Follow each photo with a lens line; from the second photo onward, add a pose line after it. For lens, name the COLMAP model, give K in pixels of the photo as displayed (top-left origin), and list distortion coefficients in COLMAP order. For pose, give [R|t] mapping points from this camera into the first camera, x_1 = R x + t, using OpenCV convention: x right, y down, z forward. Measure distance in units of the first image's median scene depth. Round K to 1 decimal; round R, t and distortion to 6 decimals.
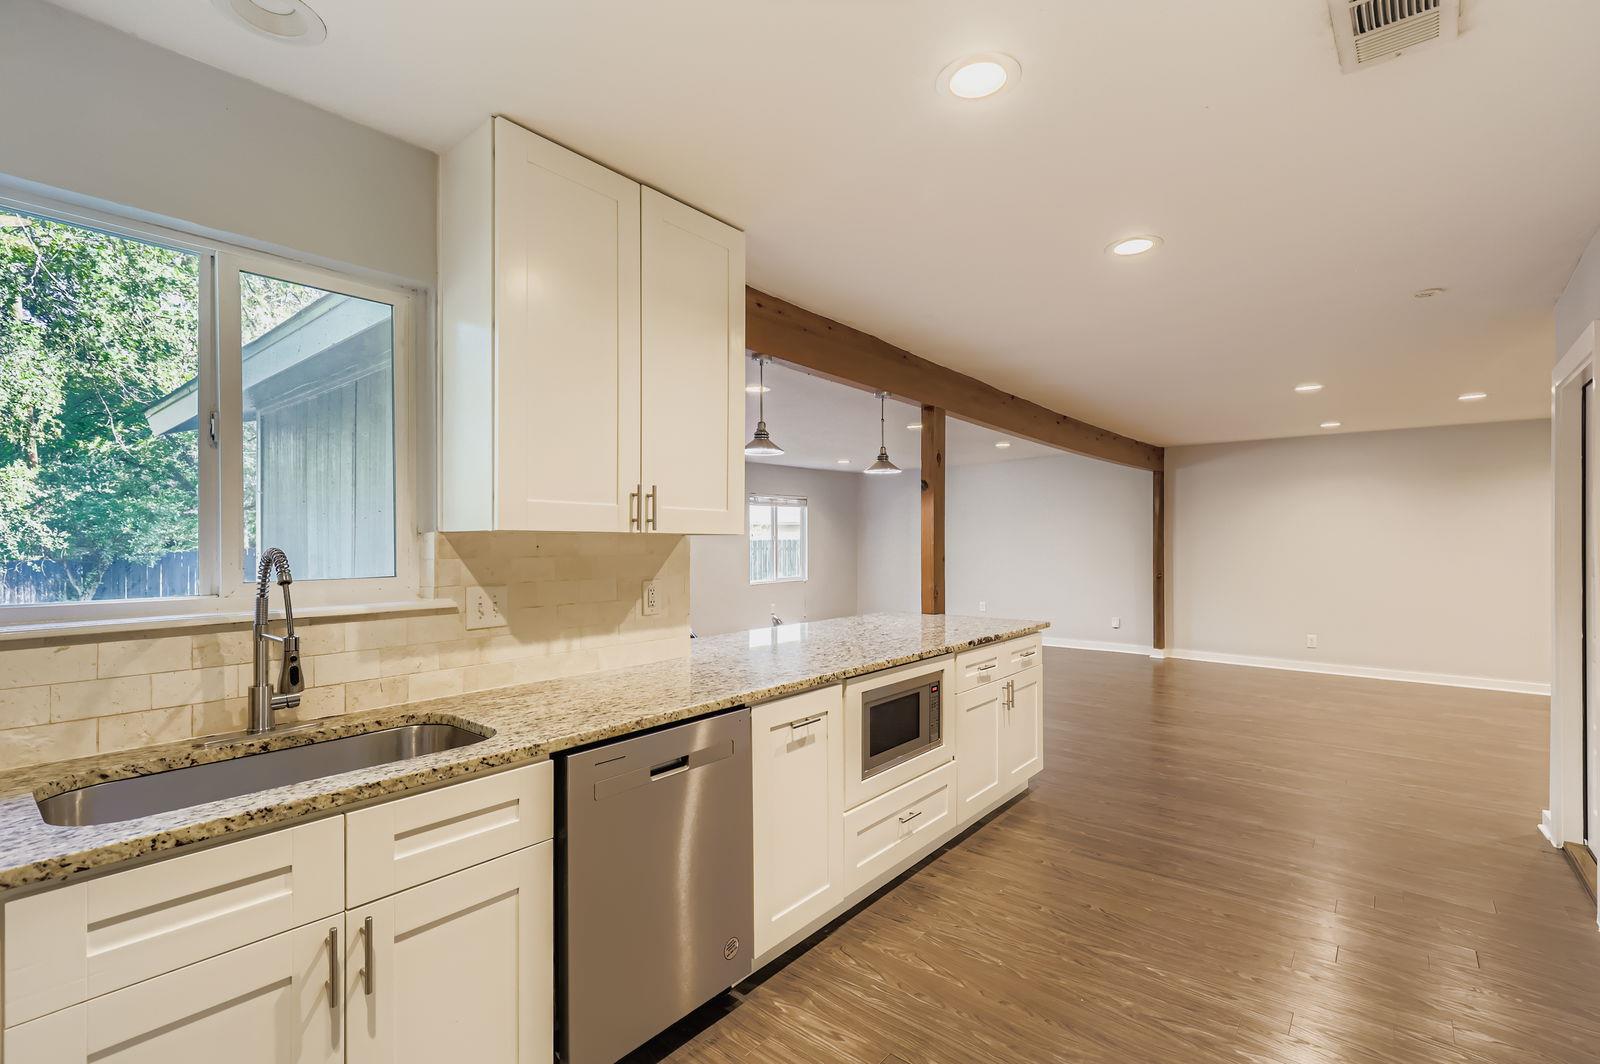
lens RADIAL K [[720.2, 0, 793.3], [0, 720.2, 542.6], [0, 0, 1]] dist [0.003451, 0.000066]
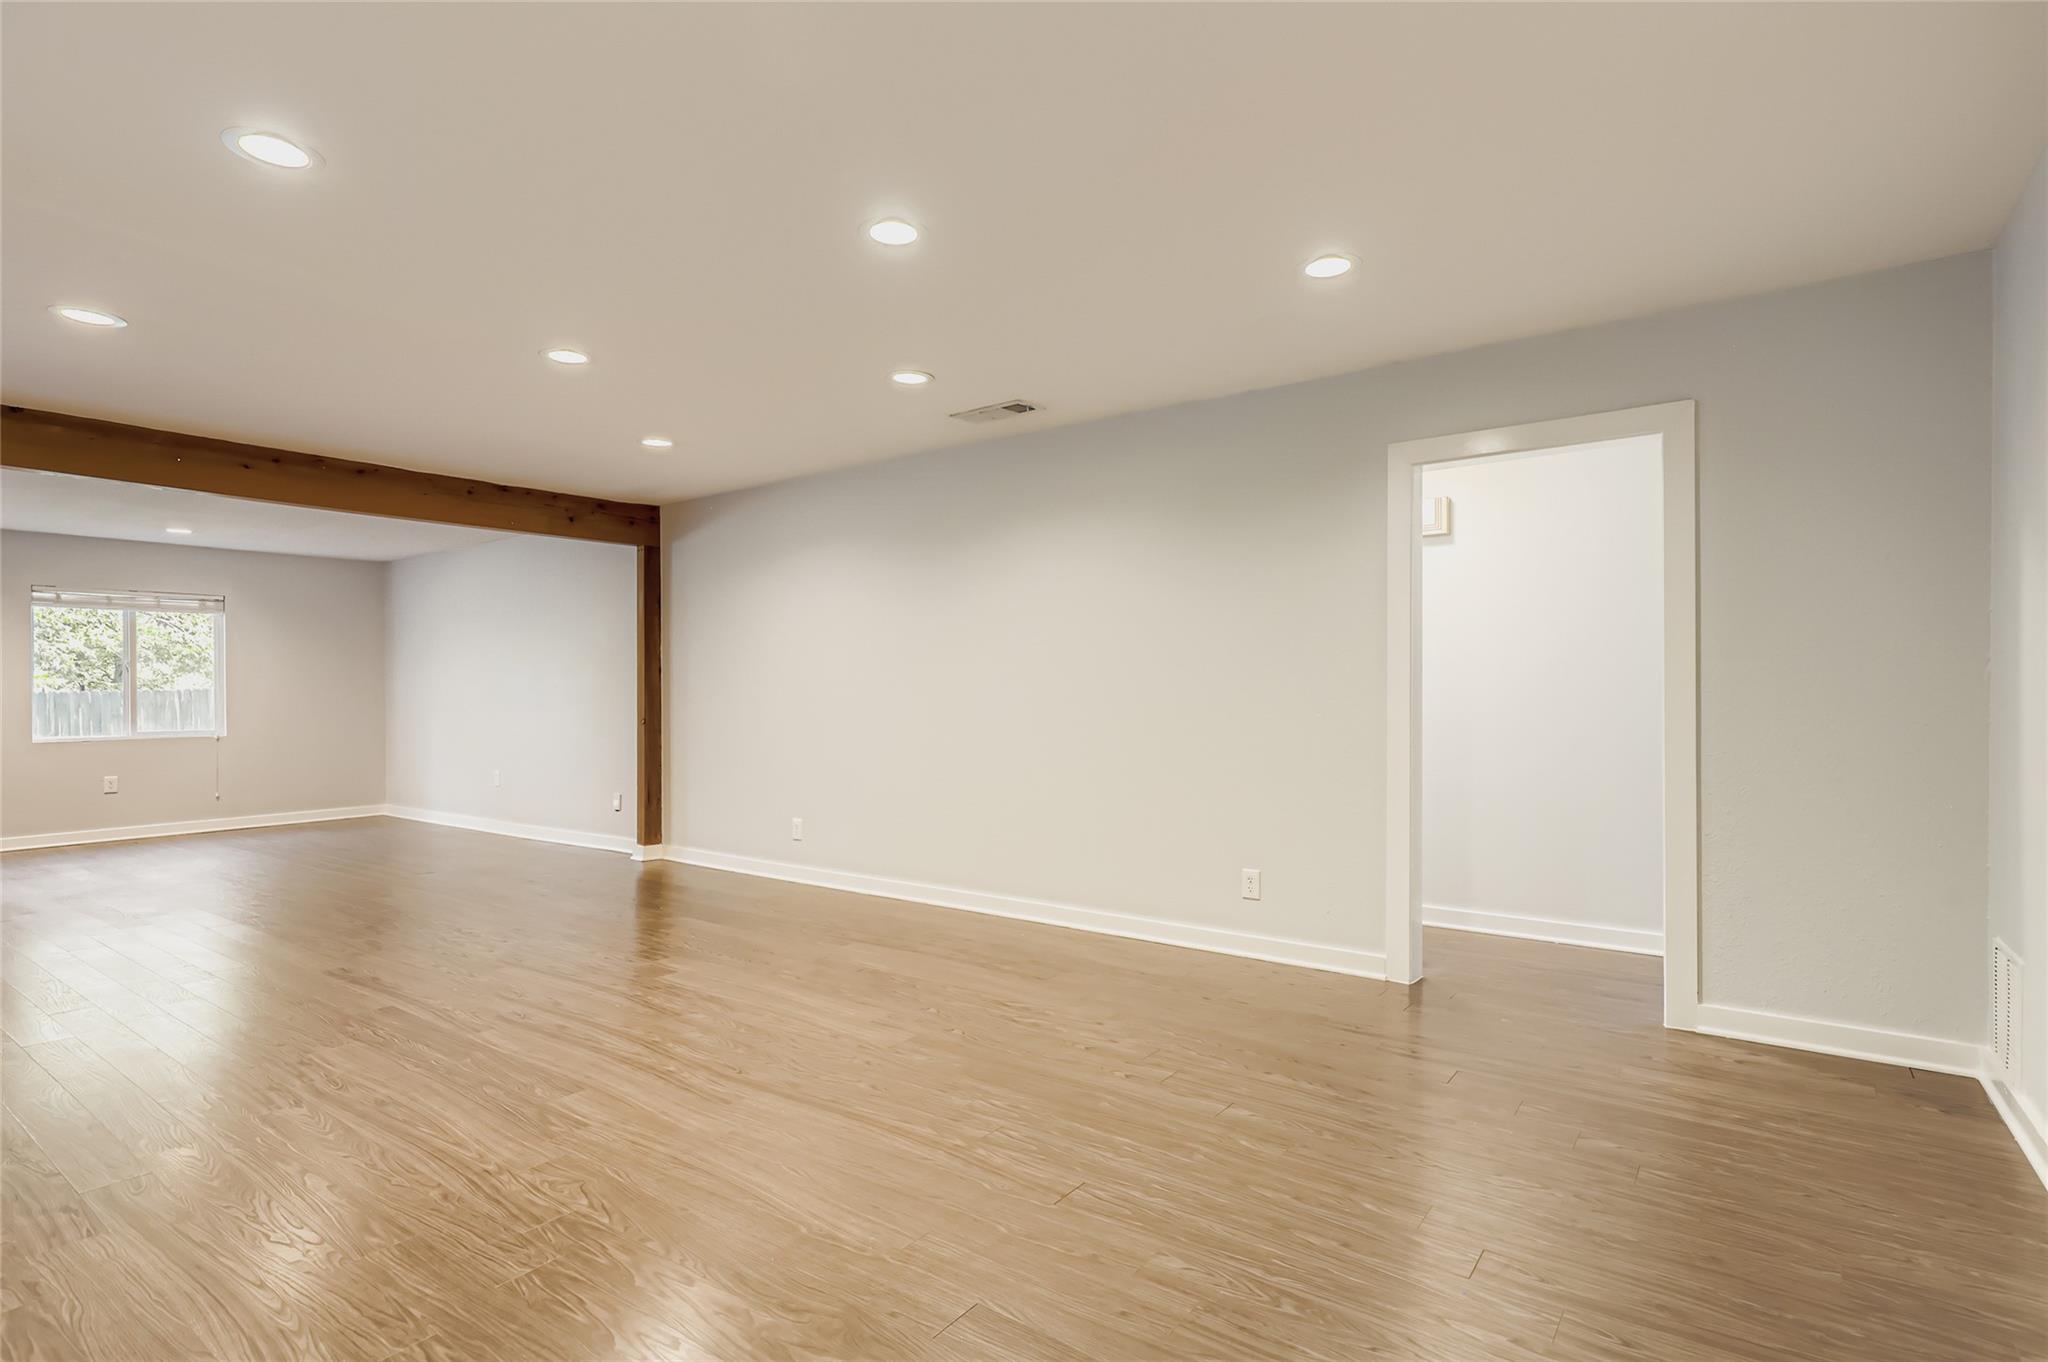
lens RADIAL K [[1058.3, 0, 980.4], [0, 1058.3, 684.2], [0, 0, 1]] dist [0.002942, 0.000256]
pose [[0.998307, -0.001320, 0.058144, 1.882337], [0.002097, 0.999909, -0.013310, 0.069349], [-0.058121, 0.013410, 0.998219, 0.283664]]
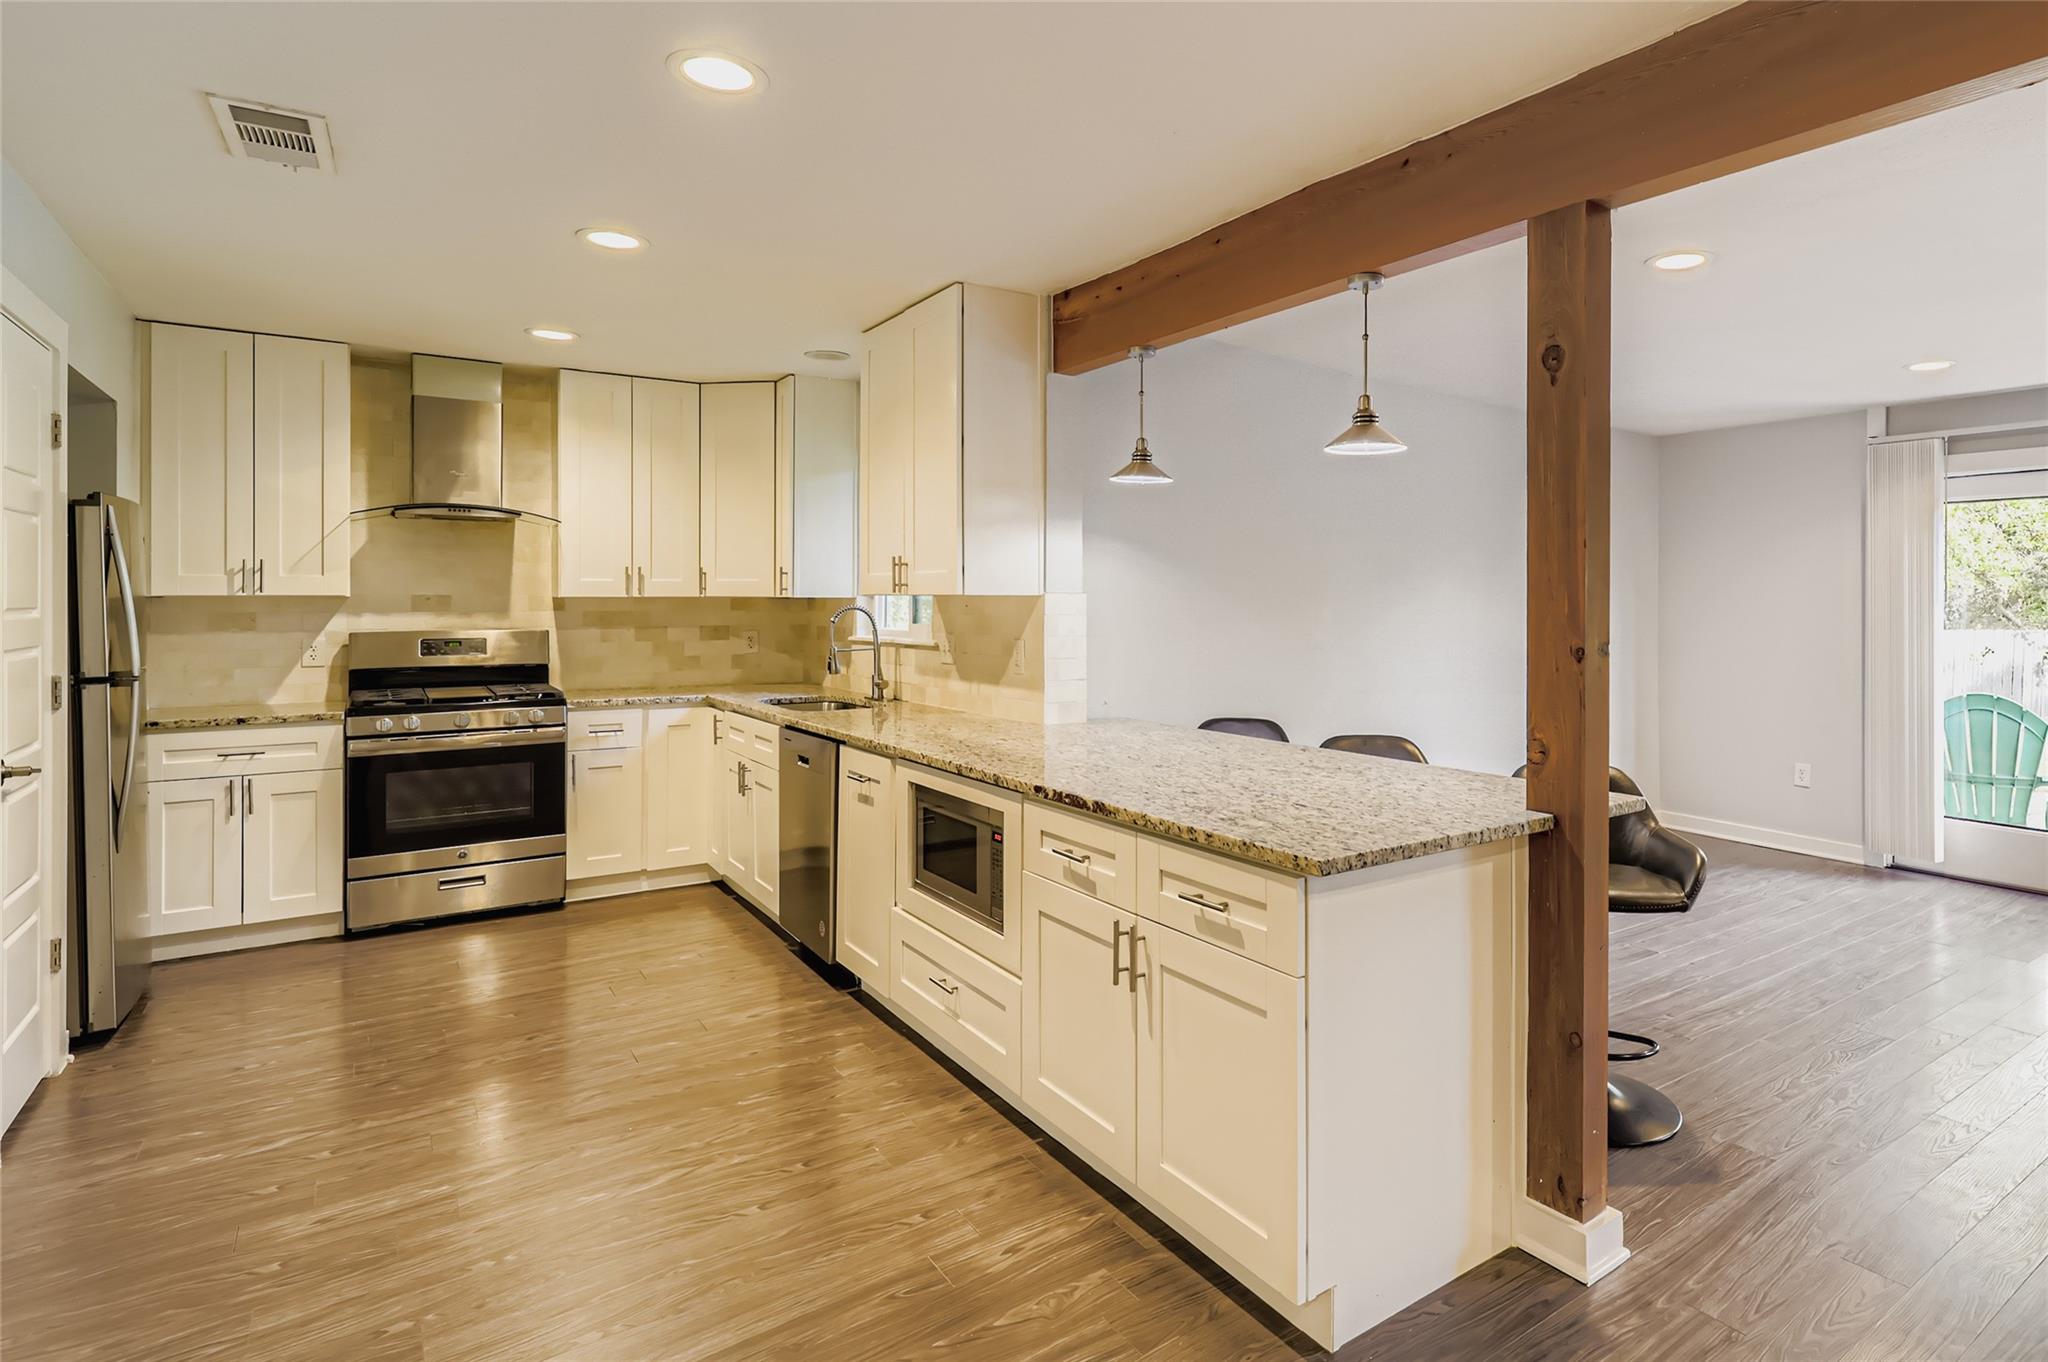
lens RADIAL K [[1068.7, 0, 1188.9], [0, 1068.7, 601.6], [0, 0, 1]] dist [0.004296, 0.000379]
pose [[-0.218412, -0.001838, -0.975855, 0.989230], [-0.002443, 0.999996, -0.001337, -0.000544], [0.975854, 0.002092, -0.218415, 1.266401]]
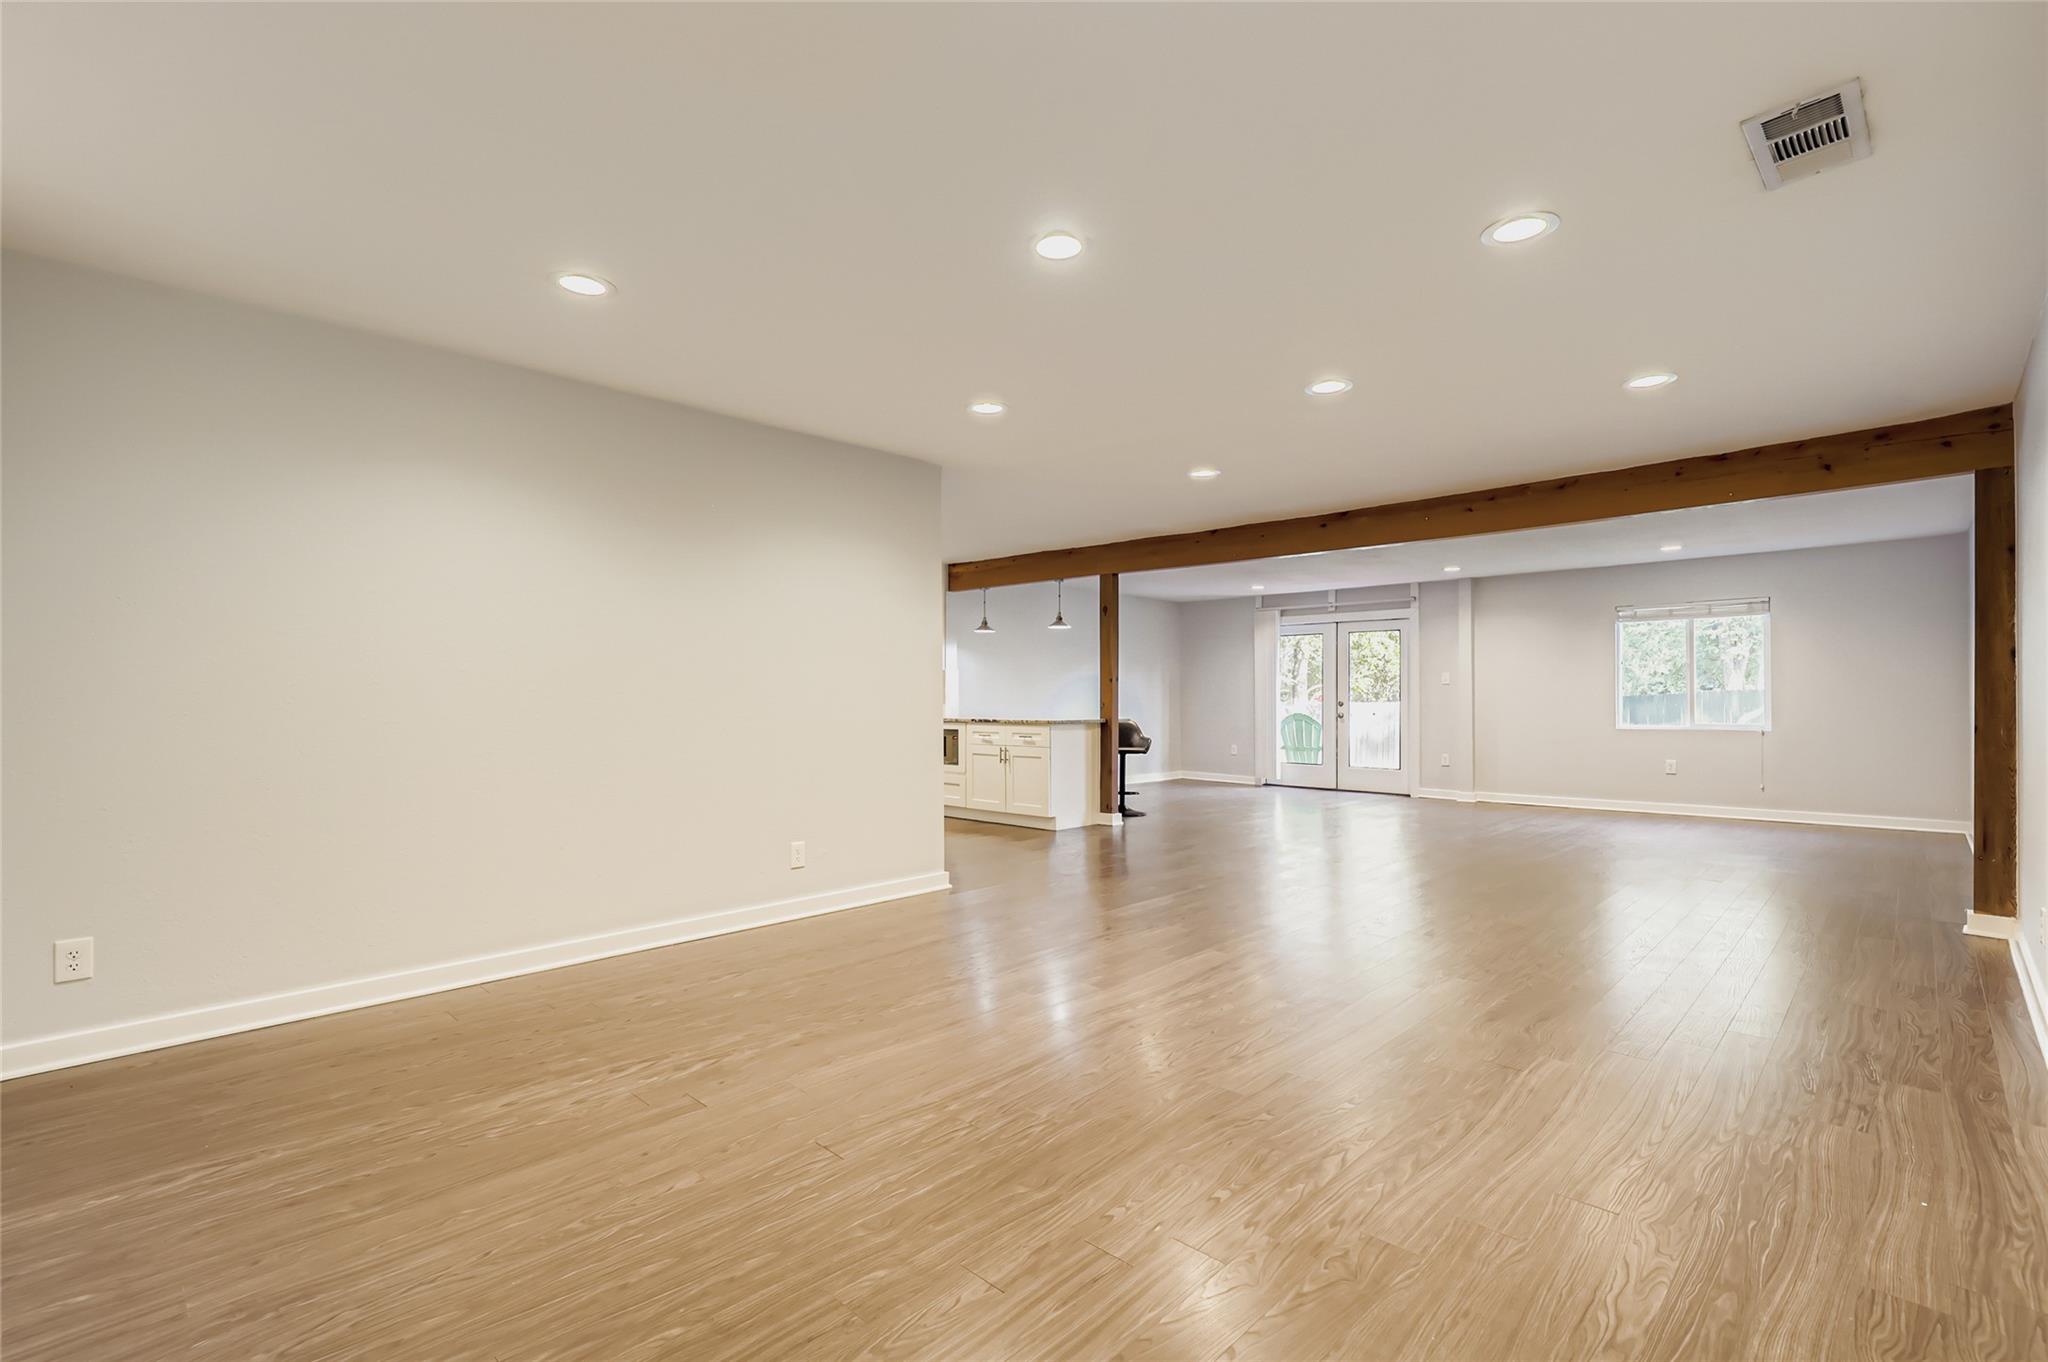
lens RADIAL K [[921.9, 0, 1015.5], [0, 921.9, 694.6], [0, 0, 1]] dist [0.003451, 0.000066]
pose [[-0.072745, 0.000750, -0.997350, 2.737868], [-0.001253, 0.999999, 0.000843, 0.065970], [0.997350, 0.001311, -0.072744, 1.283972]]
